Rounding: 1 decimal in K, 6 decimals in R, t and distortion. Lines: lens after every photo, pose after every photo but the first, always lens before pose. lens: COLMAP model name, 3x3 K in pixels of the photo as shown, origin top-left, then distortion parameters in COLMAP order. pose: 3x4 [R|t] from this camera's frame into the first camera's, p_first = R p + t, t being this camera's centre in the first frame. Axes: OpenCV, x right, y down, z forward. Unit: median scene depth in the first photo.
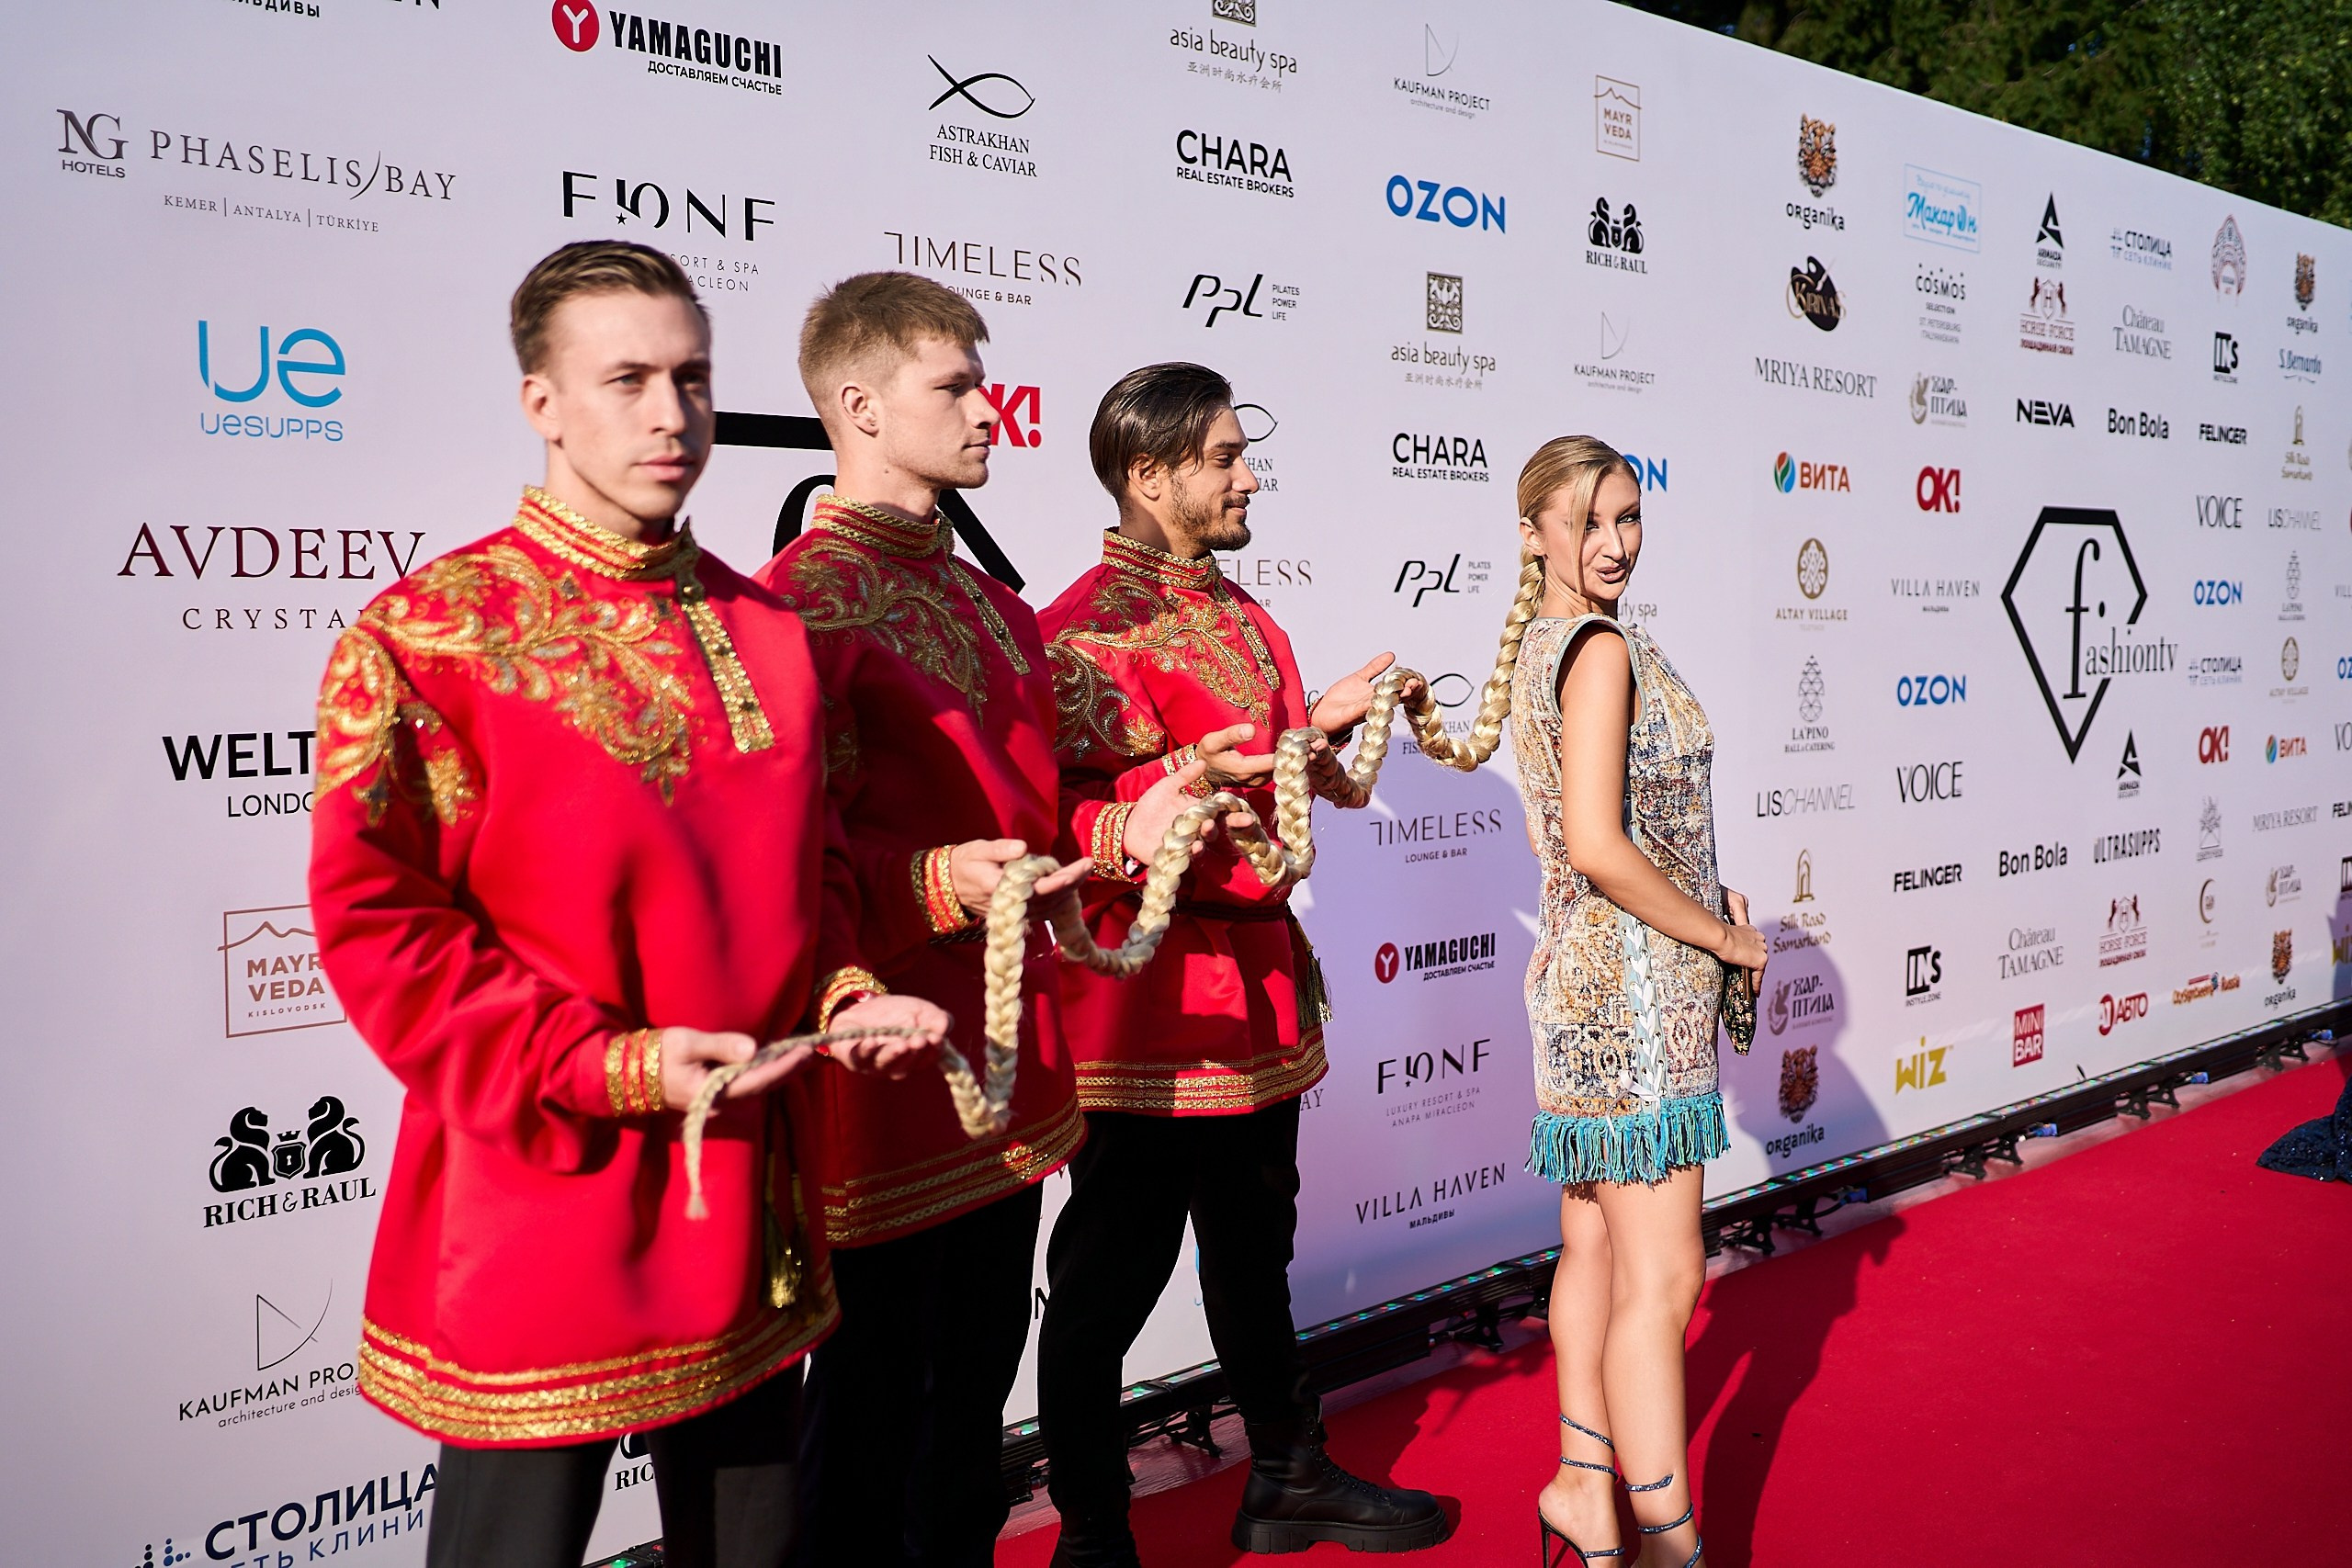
lens RADIAL K [[2444.1, 0, 1182.4], [0, 2444.1, 752.2], [0, 0, 1]] dist [0.011672, 0.000000]
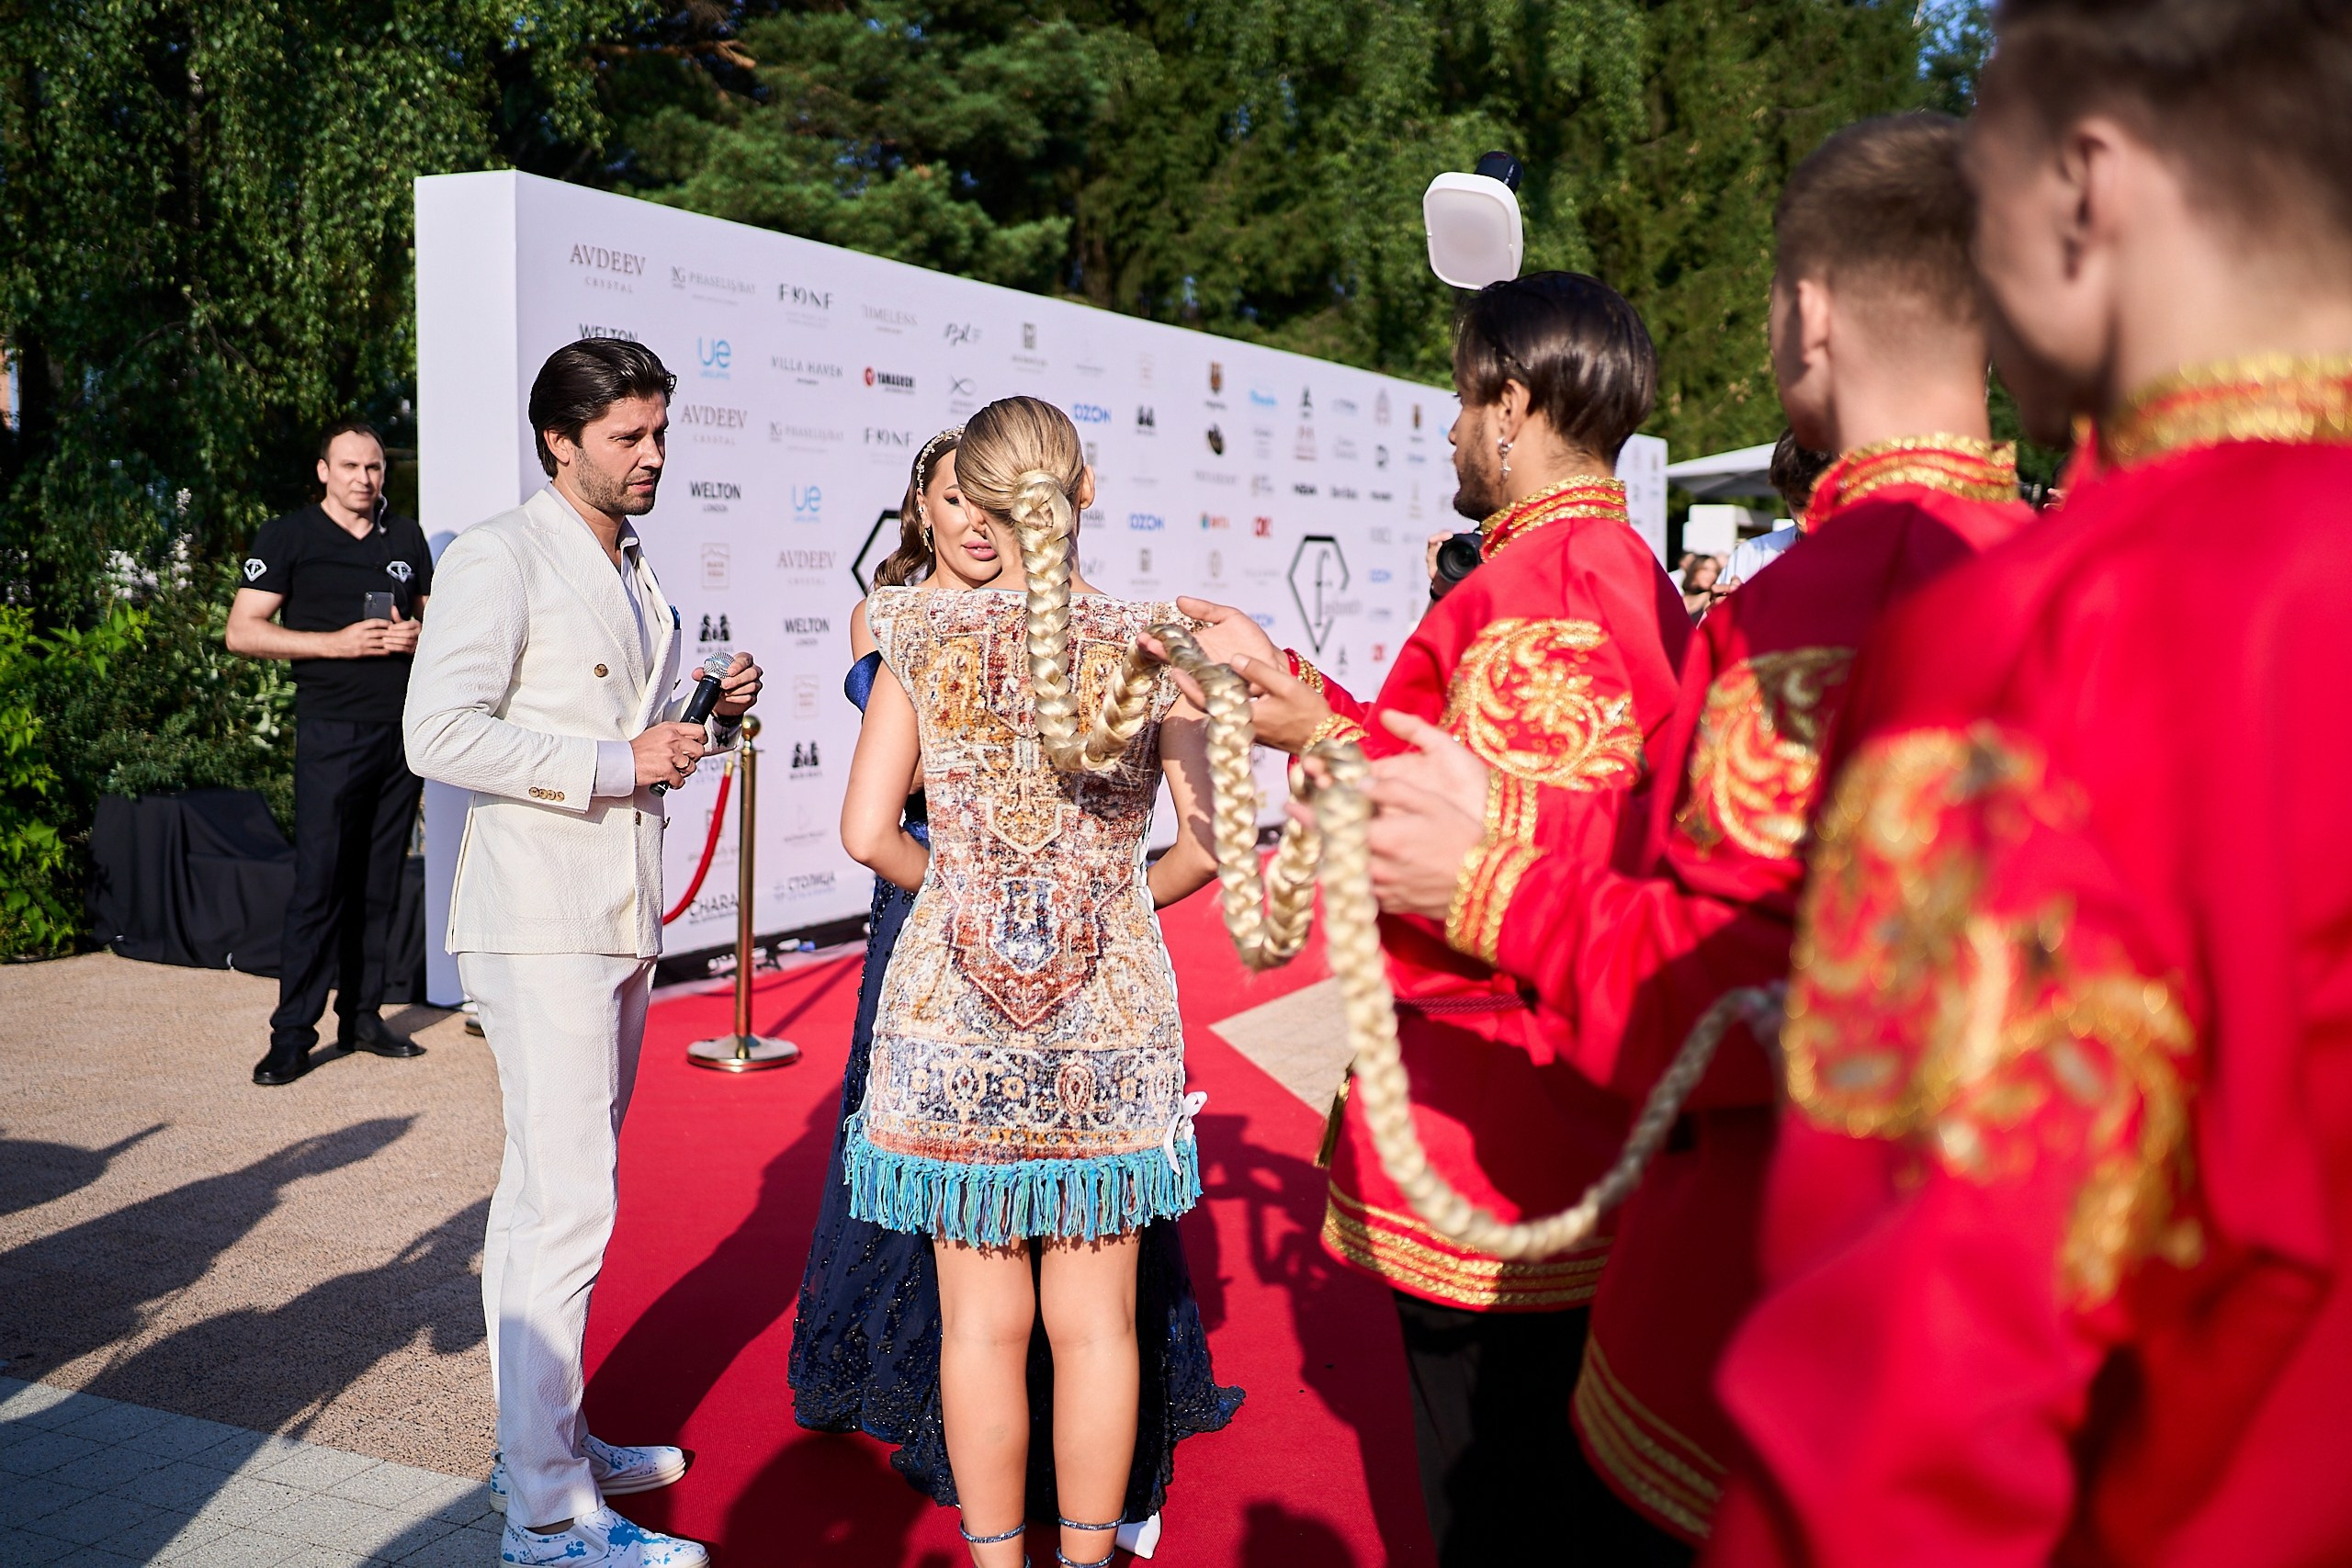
lens RADIAL K [[2444.1, 0, 1173.5], [0, 2444.1, 767.8], [0, 0, 1]] dist [0.011672, 0.000000]
pose [[0.946667, -0.011797, 0.321997, -0.587585], [0.004420, 0.999711, 0.023631, 0.068086], [-0.322183, -0.020948, 0.946446, -1.297276]]
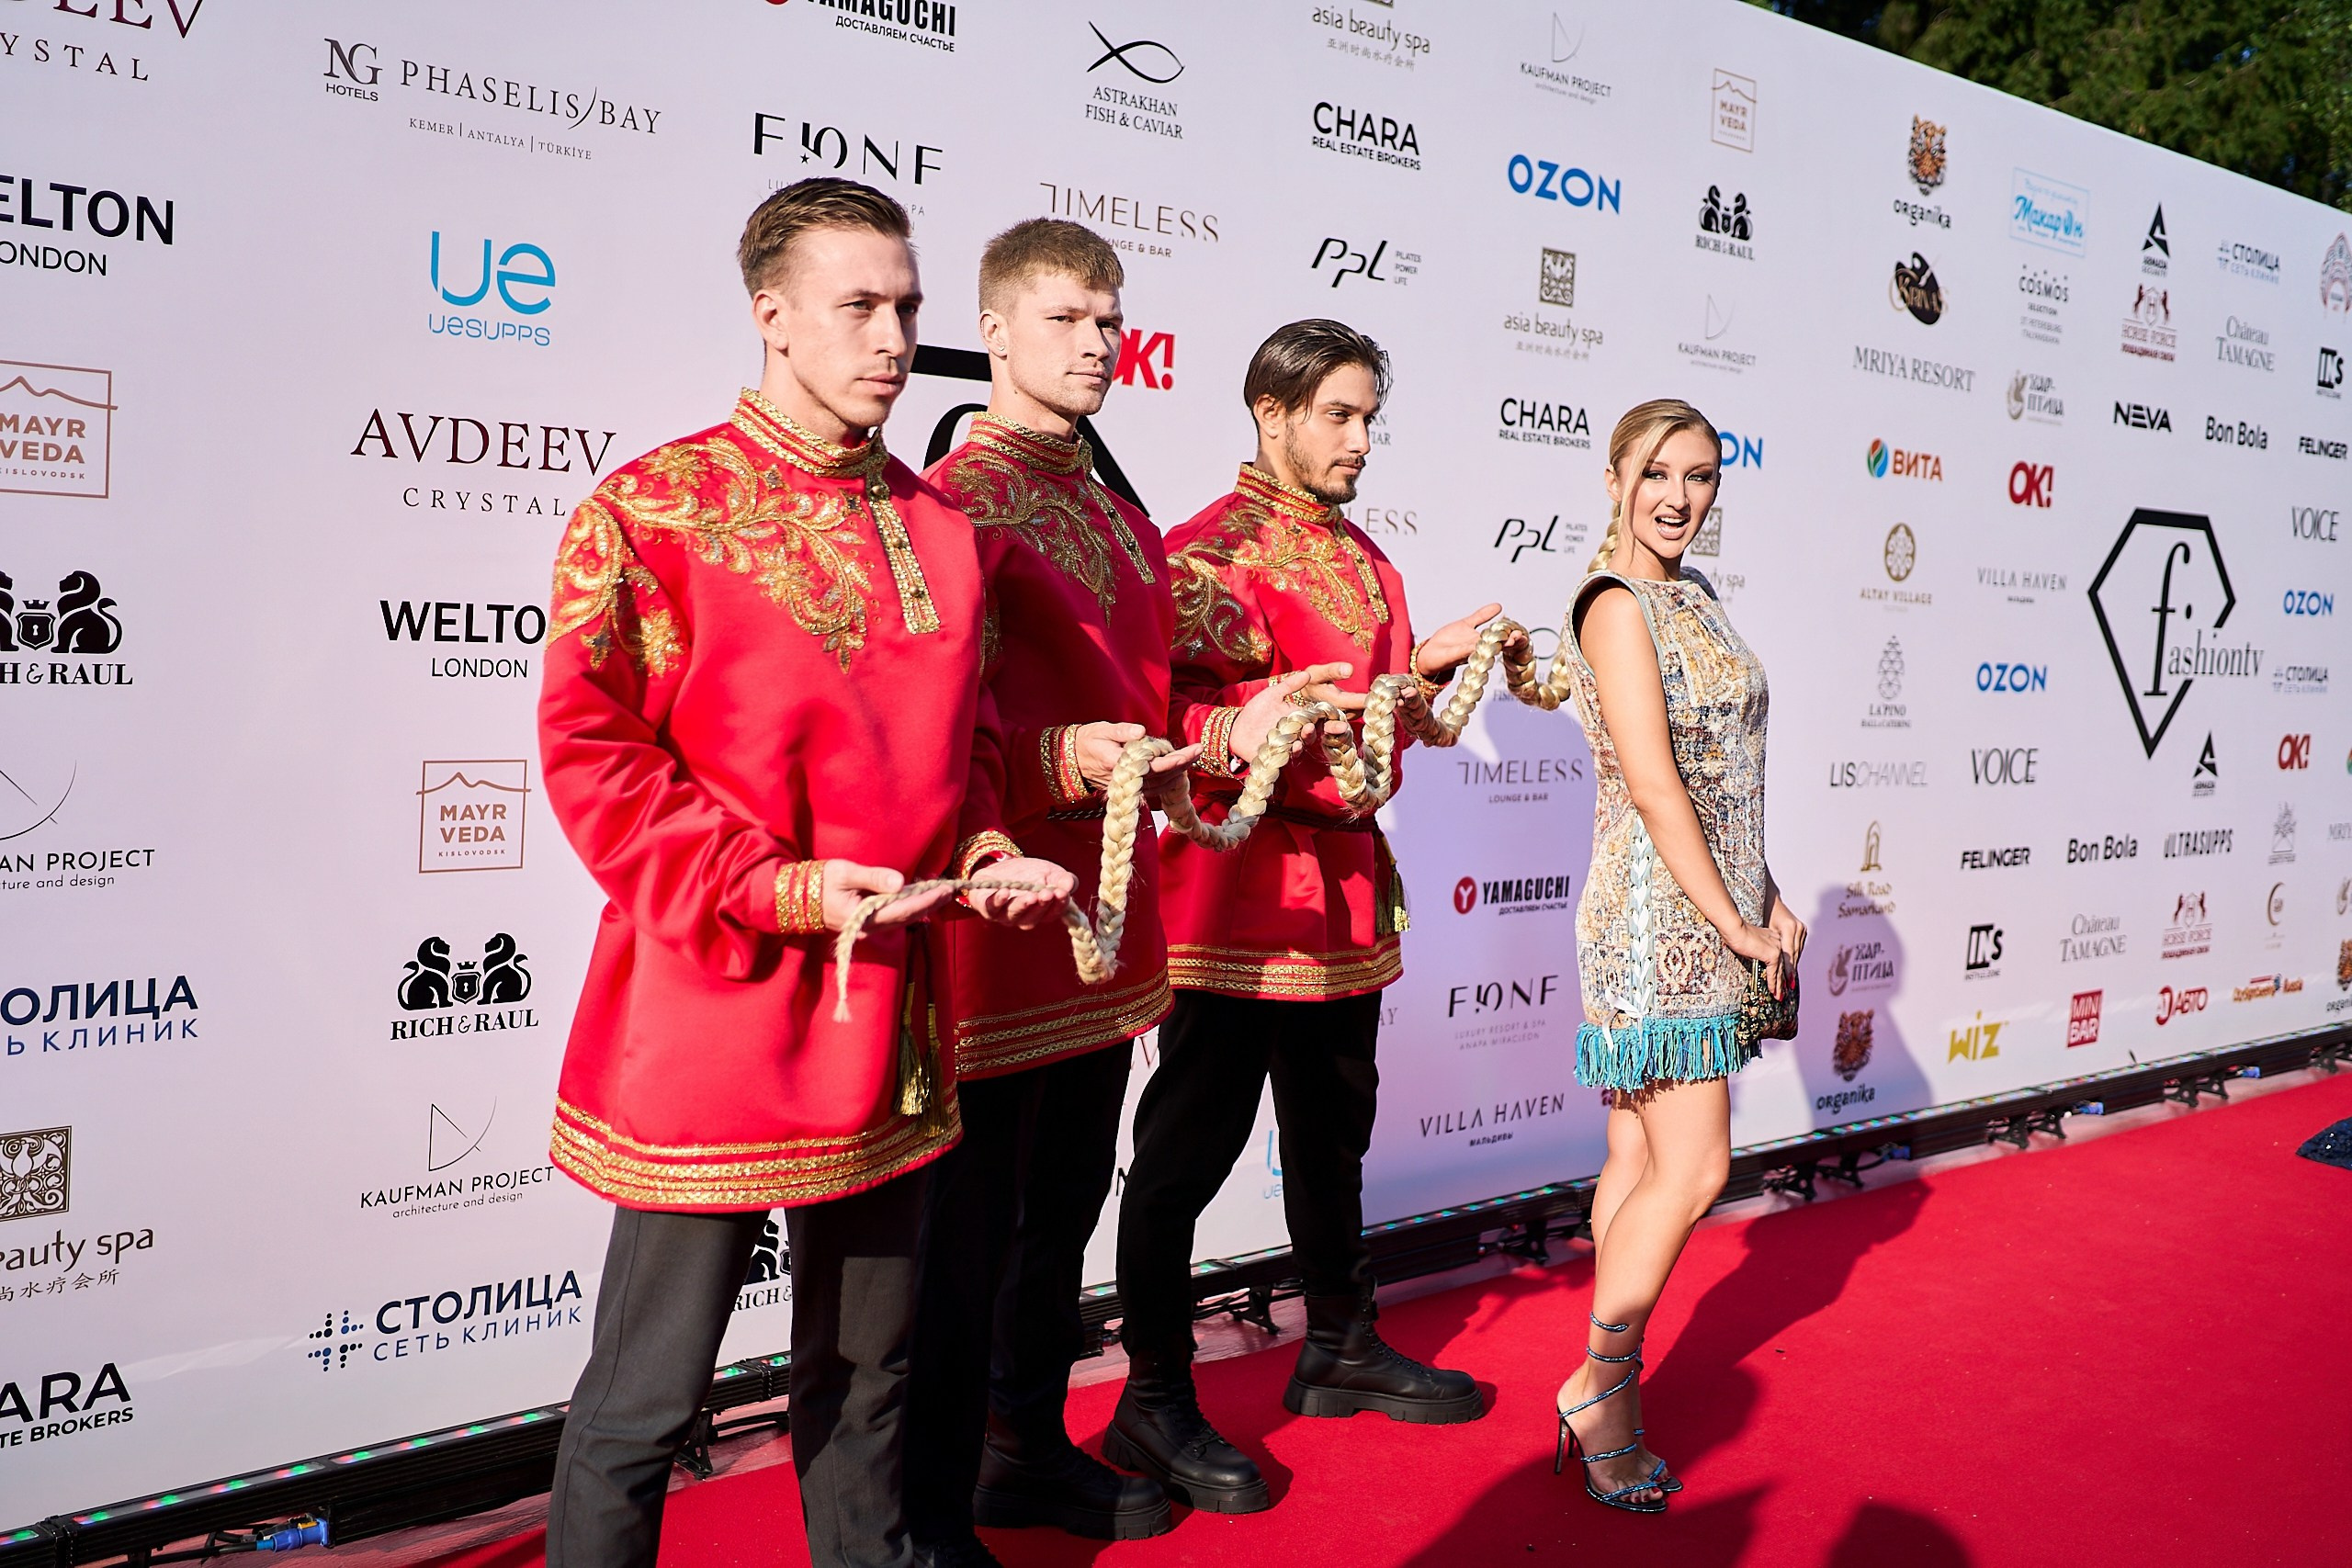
lens RADIAL K [[2444.1, 0, 1173.5], [0, 2444.1, 746.9], [0, 0, 1]] dist [0.011672, 0.000000]
pose [[0.997184, 0.061021, -0.043590, -0.000153], [-0.060486, 0.998078, 0.013497, 0.014625], [0.044330, -0.010823, 0.998958, -0.065772]]
